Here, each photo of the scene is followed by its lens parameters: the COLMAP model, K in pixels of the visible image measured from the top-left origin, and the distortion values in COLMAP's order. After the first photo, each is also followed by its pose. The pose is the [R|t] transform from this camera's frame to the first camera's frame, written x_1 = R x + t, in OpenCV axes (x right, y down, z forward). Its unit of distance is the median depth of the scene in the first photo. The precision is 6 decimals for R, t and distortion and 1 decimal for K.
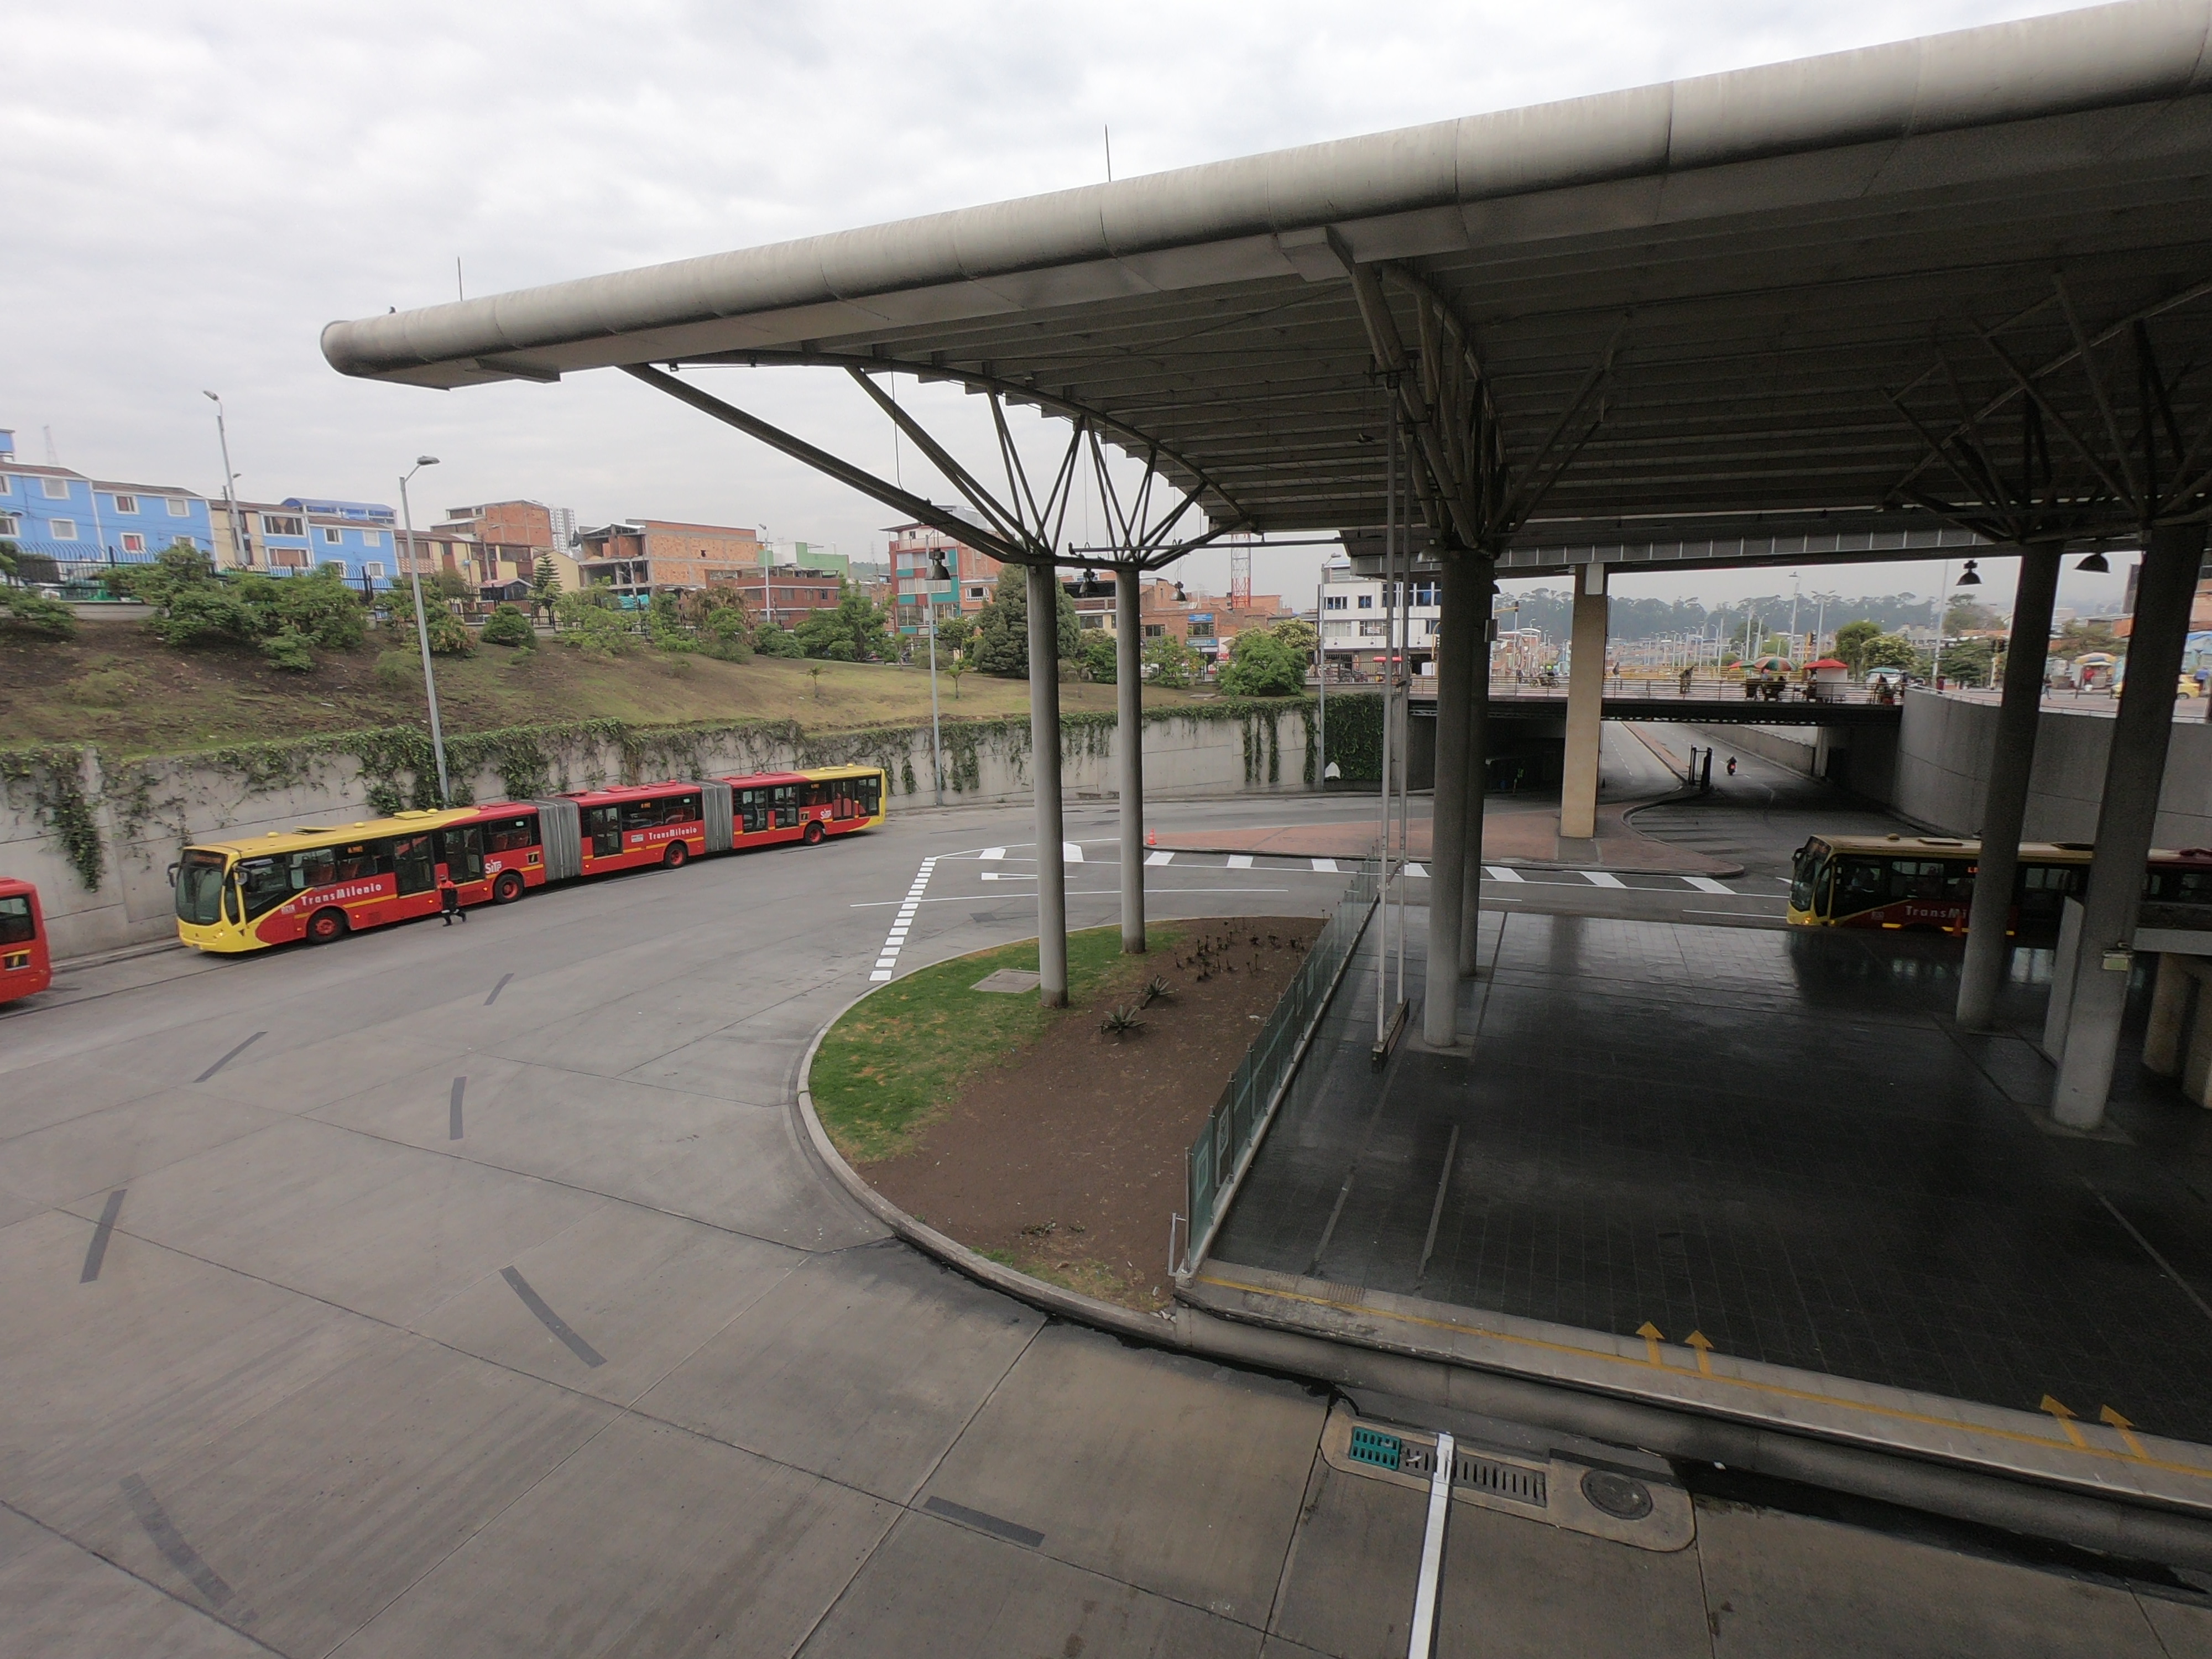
lens RADIAL K [[1091.2, 0, 1106.0], [0, 1091.2, 829.5], [0, 0, 1]] dist [-0.006422, -0.000259]
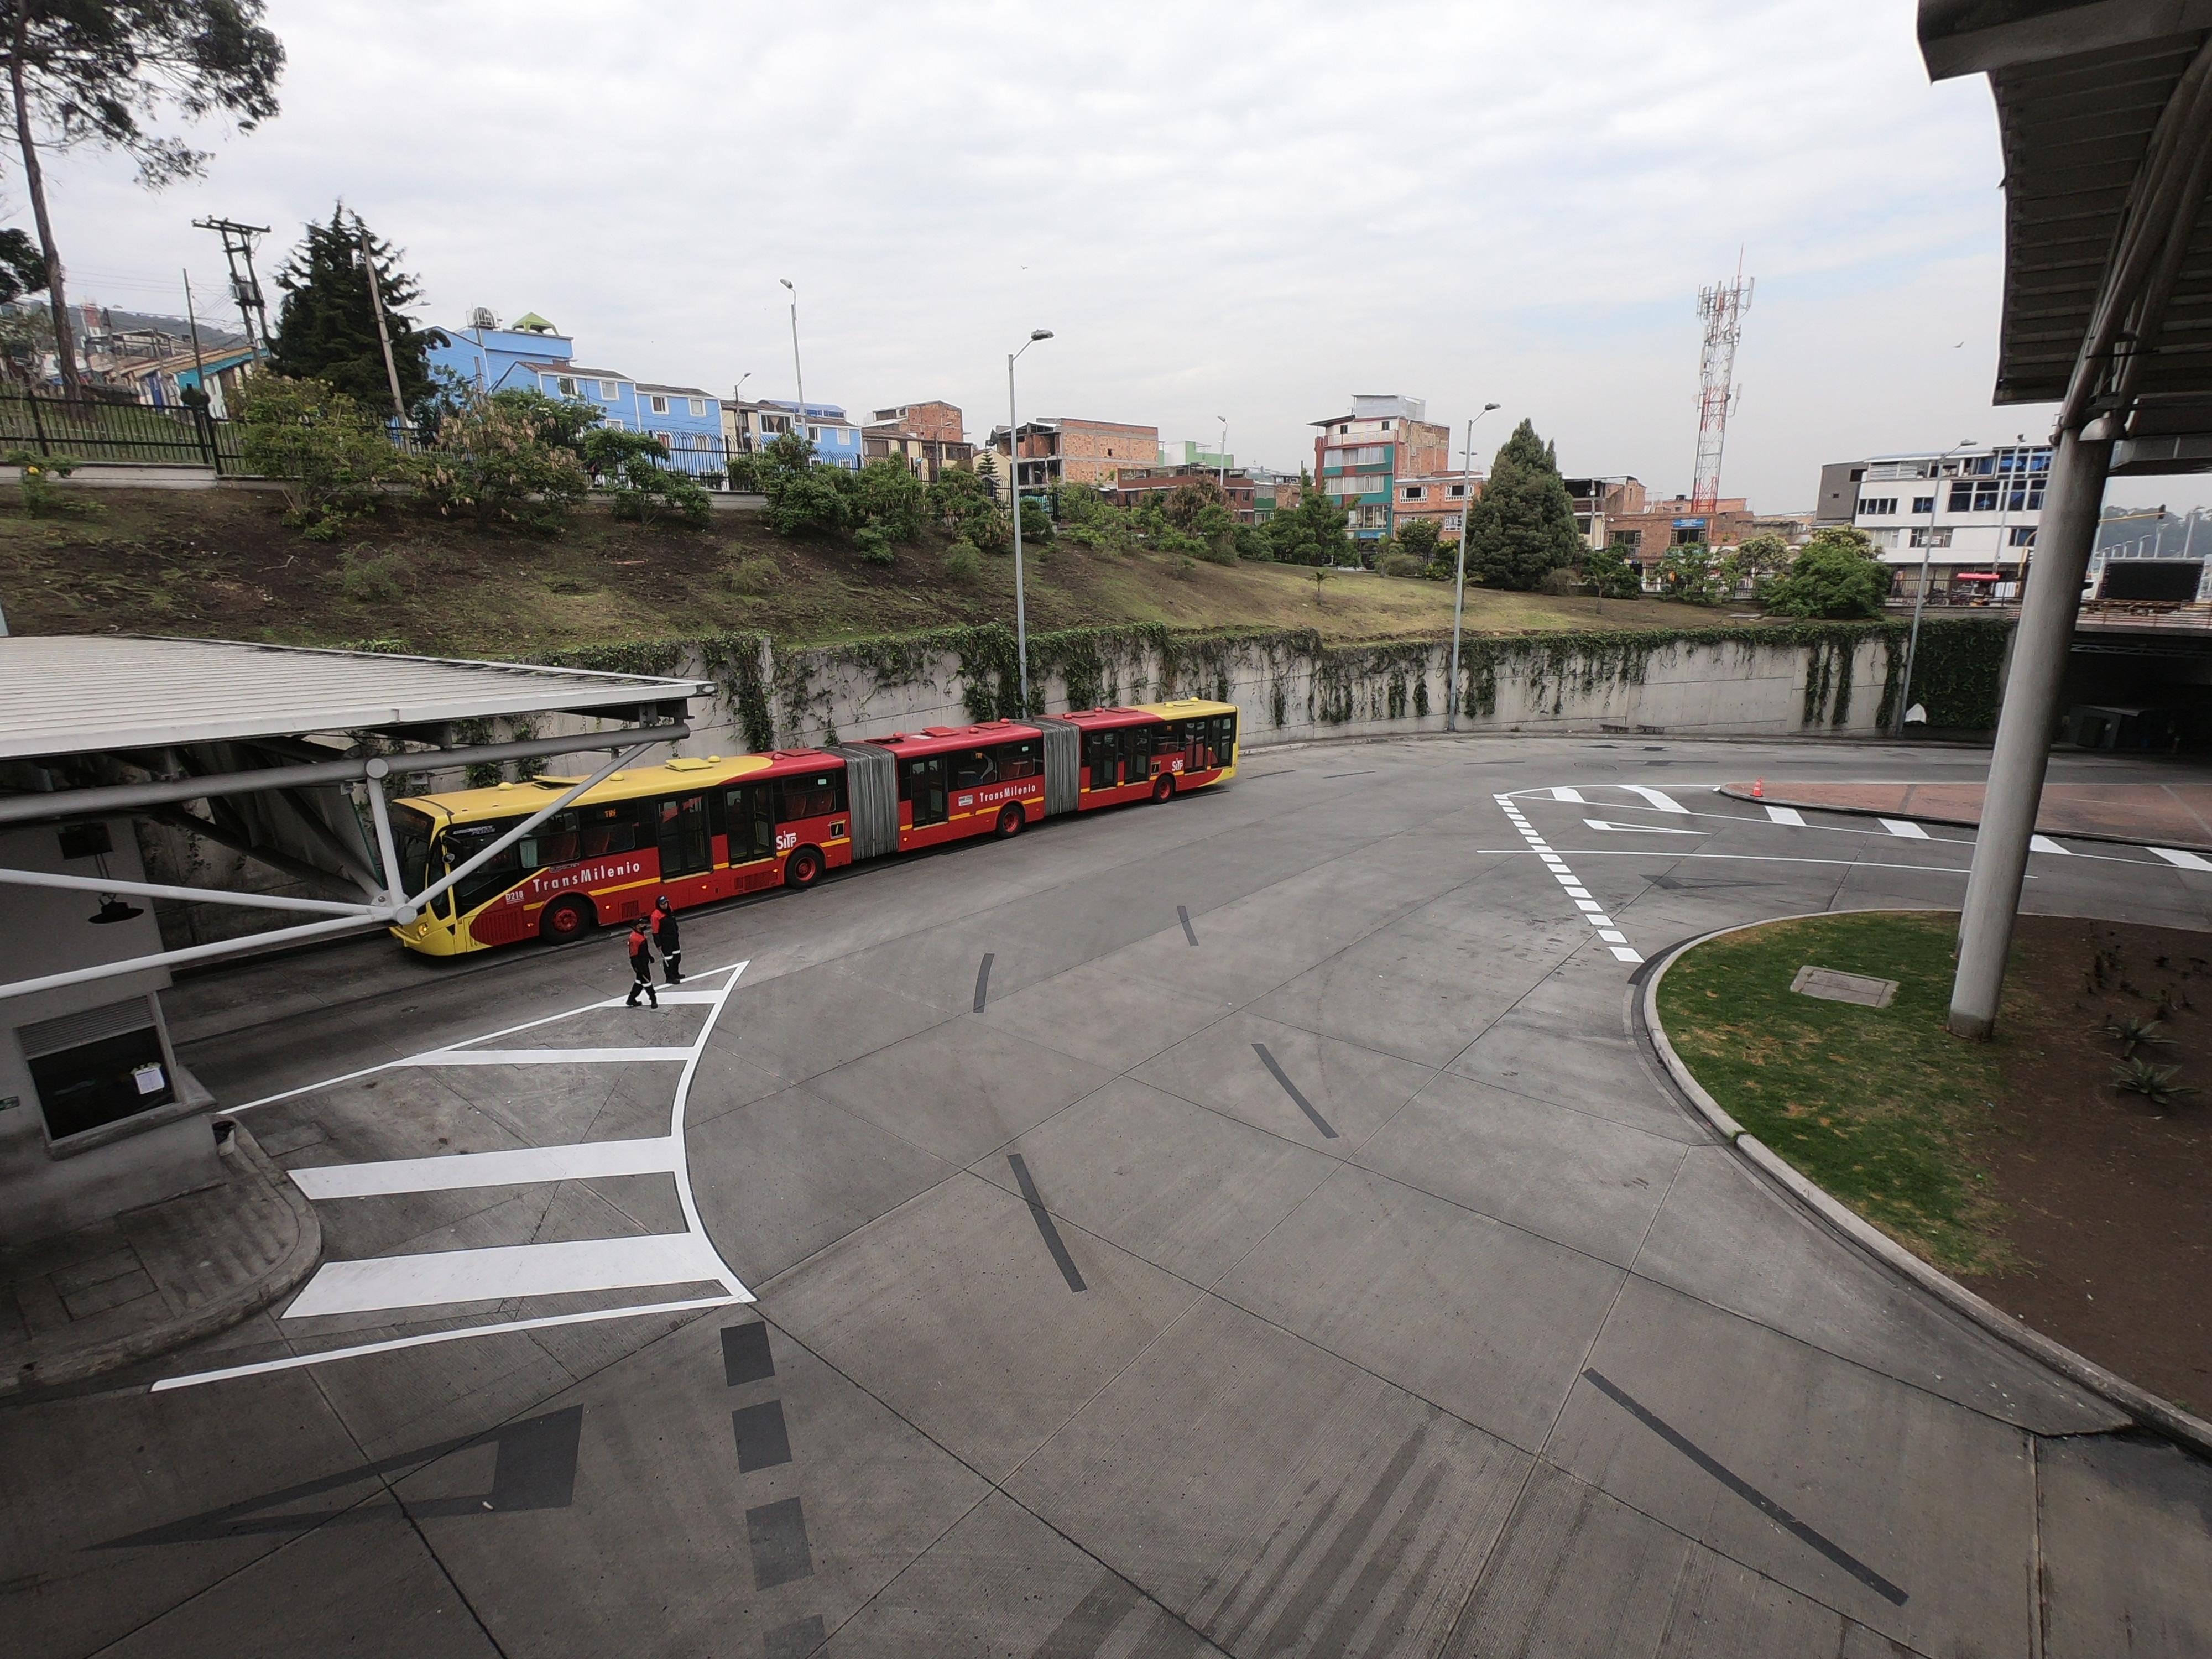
lens RADIAL K [[1095.4, 0, 1106.0], [0, 1095.4, 829.5], [0, 0, 1]] dist [-0.001735, -0.000618]
pose [[0.960261, 0.083581, -0.266295, -0.114404], [-0.061911, 0.994126, 0.088769, -0.002526], [0.272150, -0.068755, 0.959795, 0.034397]]
